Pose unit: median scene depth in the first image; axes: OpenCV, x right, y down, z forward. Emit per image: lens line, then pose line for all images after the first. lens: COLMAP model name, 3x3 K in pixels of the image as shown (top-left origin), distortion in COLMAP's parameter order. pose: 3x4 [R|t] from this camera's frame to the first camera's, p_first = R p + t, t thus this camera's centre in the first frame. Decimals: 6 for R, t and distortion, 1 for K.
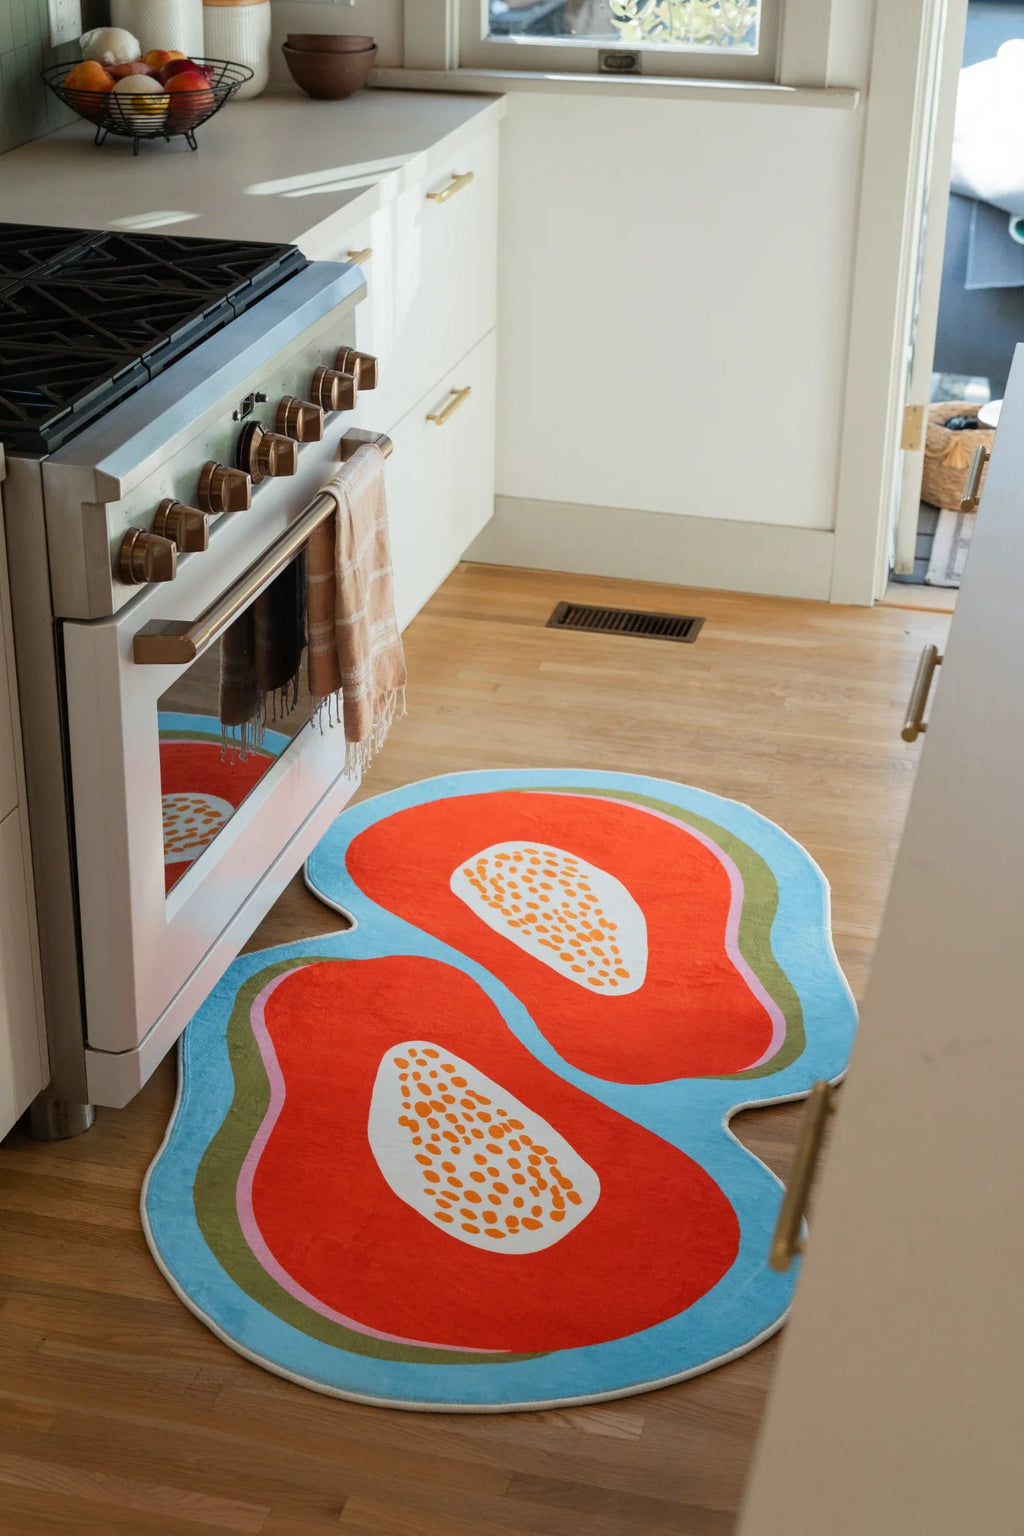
lens RADIAL K [[2407.8, 0, 517.0], [0, 2407.8, 794.4], [0, 0, 1]] dist [-0.026359, 0.026214]
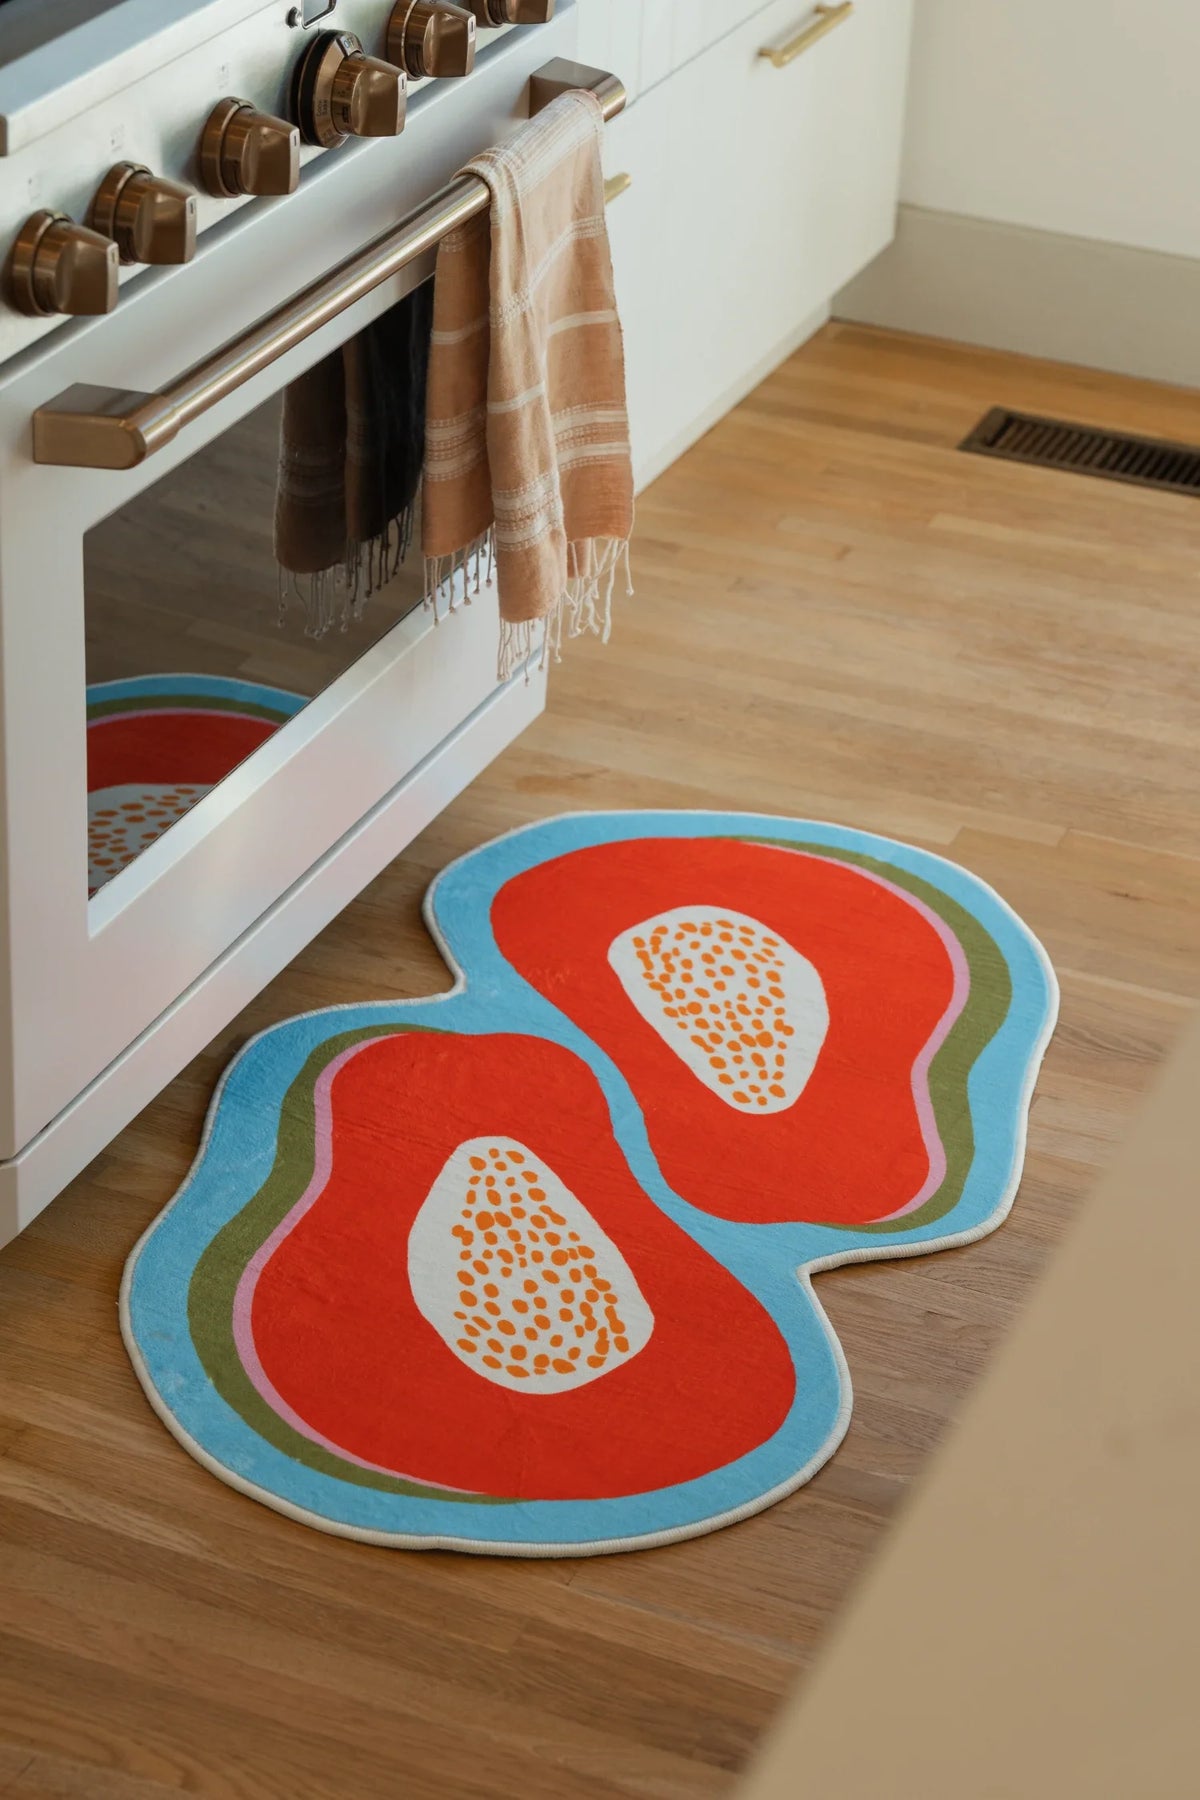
lens RADIAL K [[4027.9, 0, 600.0], [0, 4027.9, 900.0], [0, 0, 1]] dist [-0.016253, 0.369293]
pose [[0.988228, 0.094675, -0.120178, 0.070381], [-0.088526, 0.994525, 0.055520, -0.014803], [0.124776, -0.044227, 0.991199, 0.093128]]
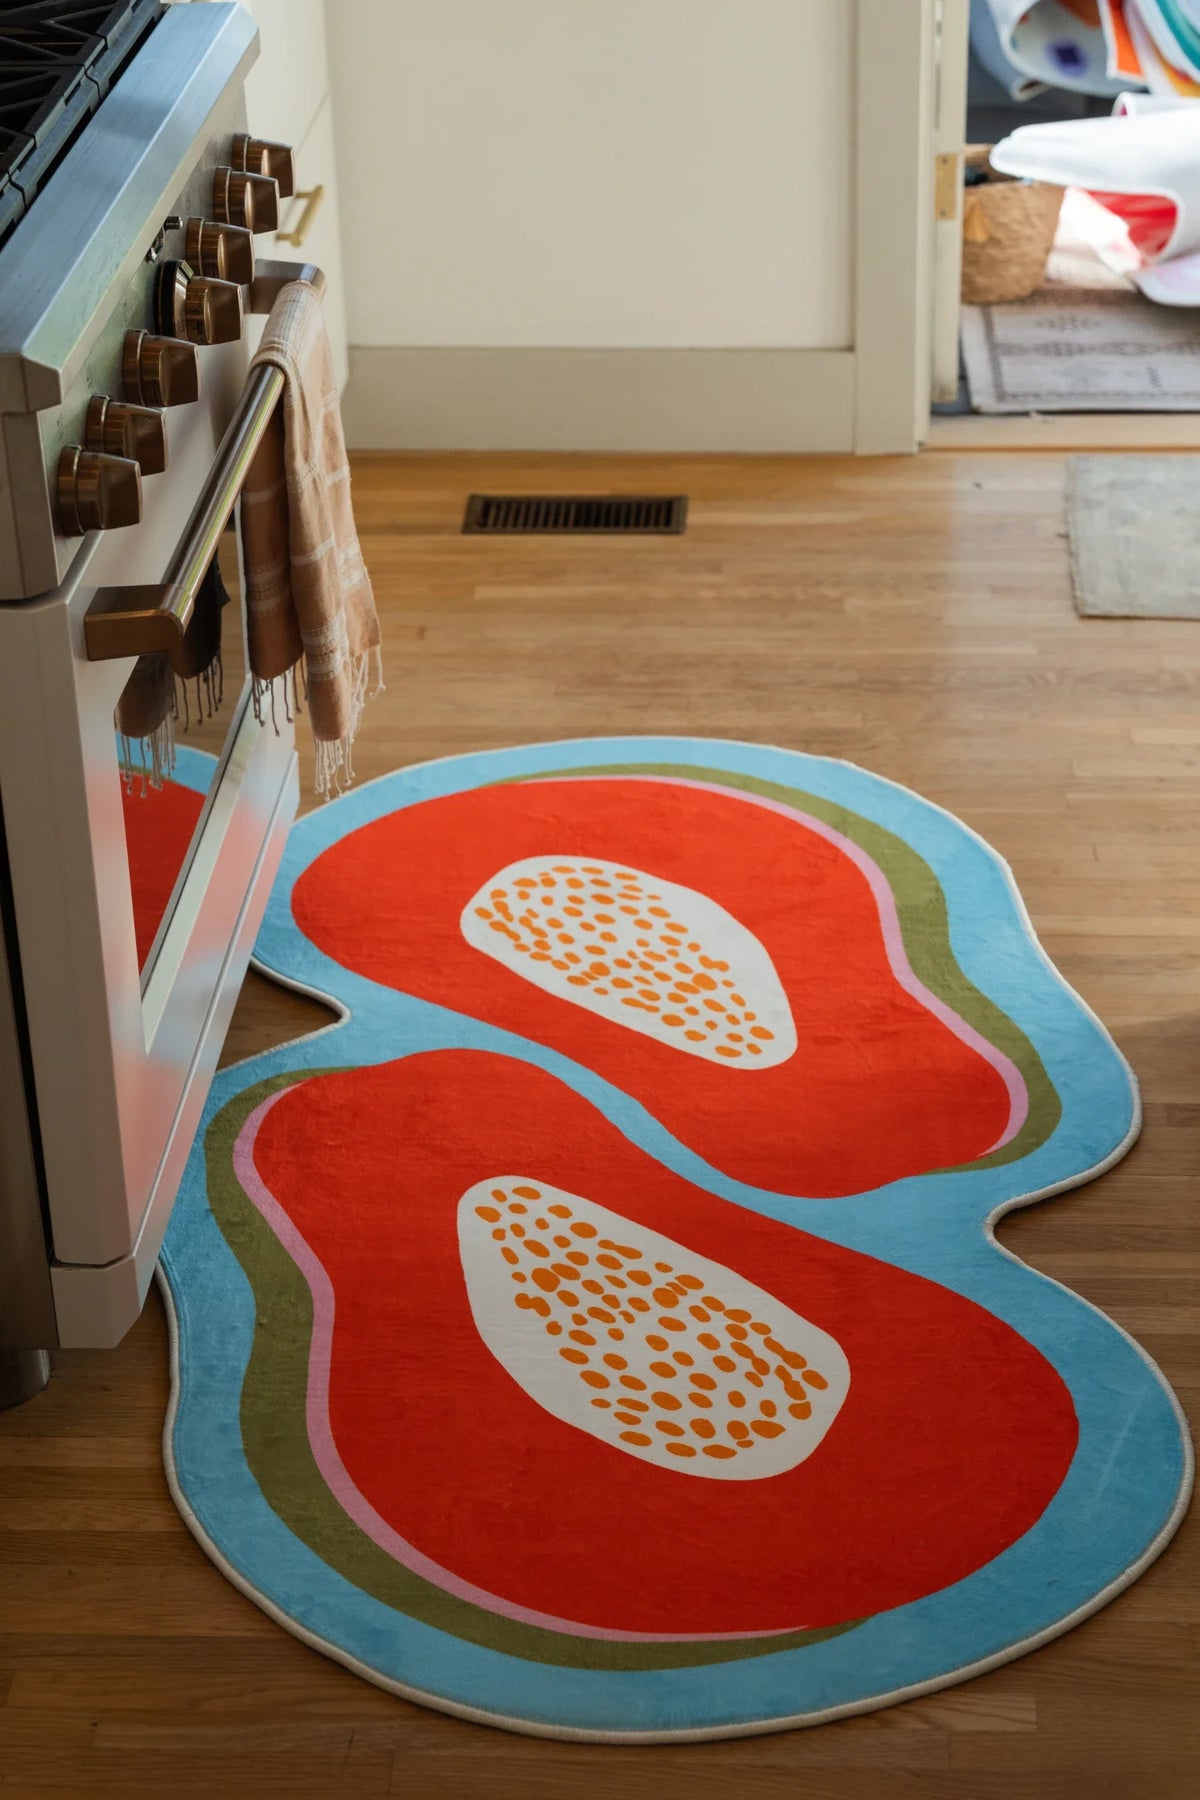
lens RADIAL K [[3311.0, 0, 648.7], [0, 3311.0, 967.8], [0, 0, 1]] dist [-0.018767, 0.023078]
pose [[0.979448, -0.129315, 0.154785, -0.131593], [0.118505, 0.989949, 0.077180, -0.019844], [-0.163210, -0.057251, 0.984929, 0.093758]]
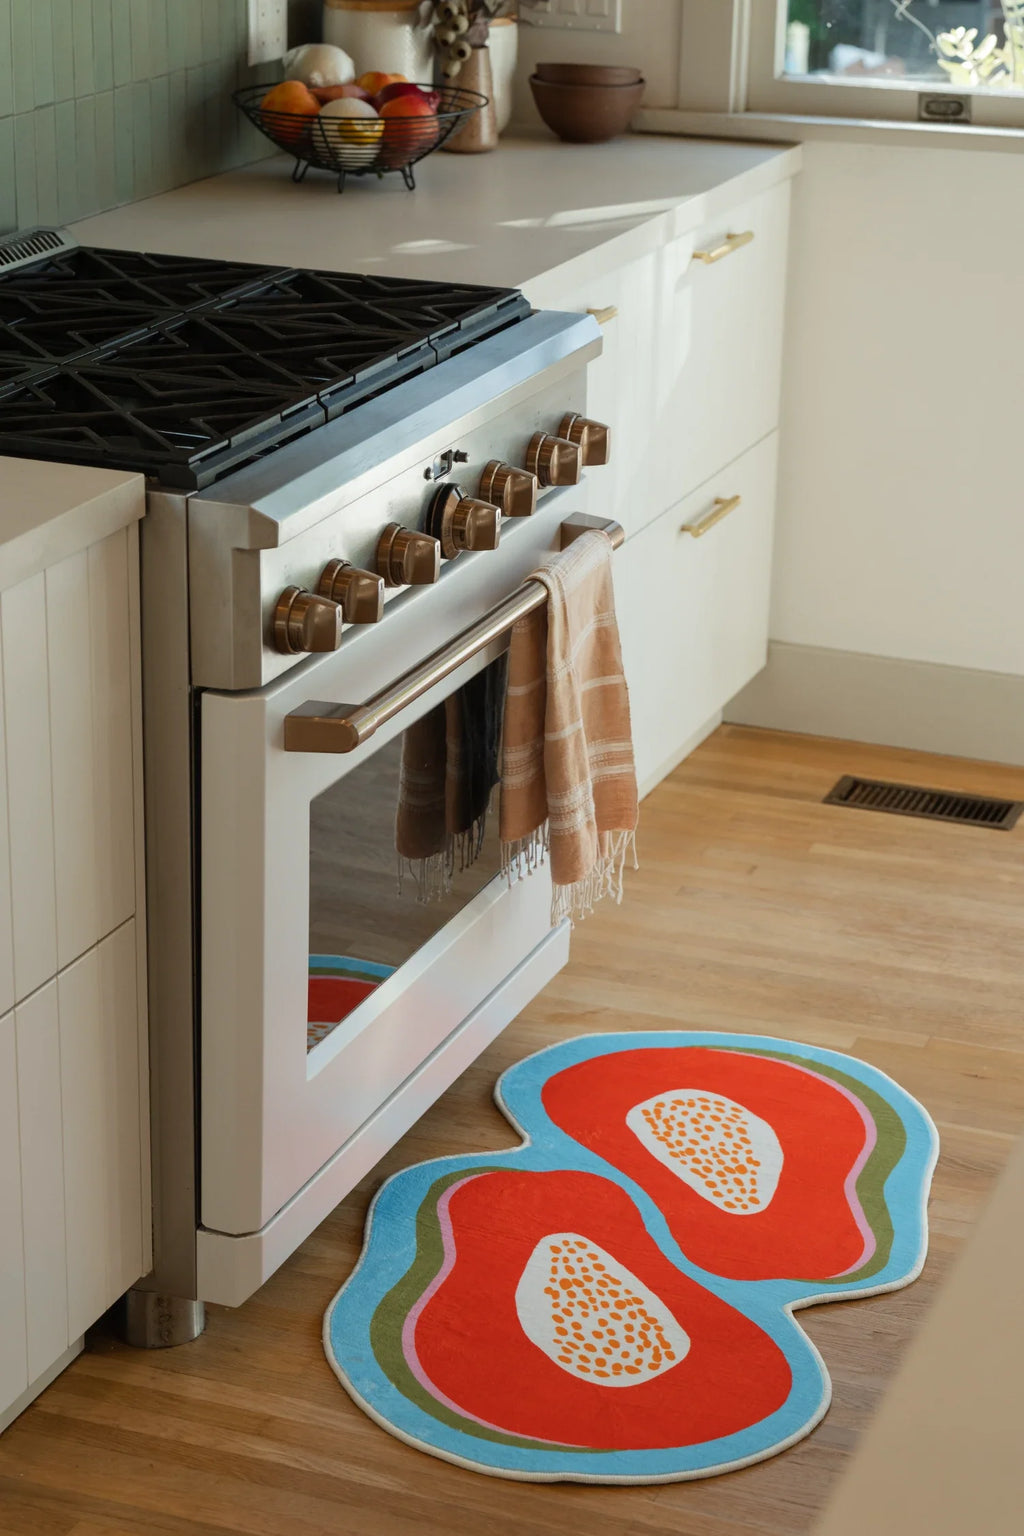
lens RADIAL K [[3216.9, 0, 512.0], [0, 3216.9, 768.0], [0, 0, 1]] dist [-0.030198, 0.005200]
pose [[0.993254, 0.044960, -0.106890, 0.031212], [-0.057046, 0.991974, -0.112845, 0.059656], [0.100959, 0.118182, 0.987846, -0.071946]]
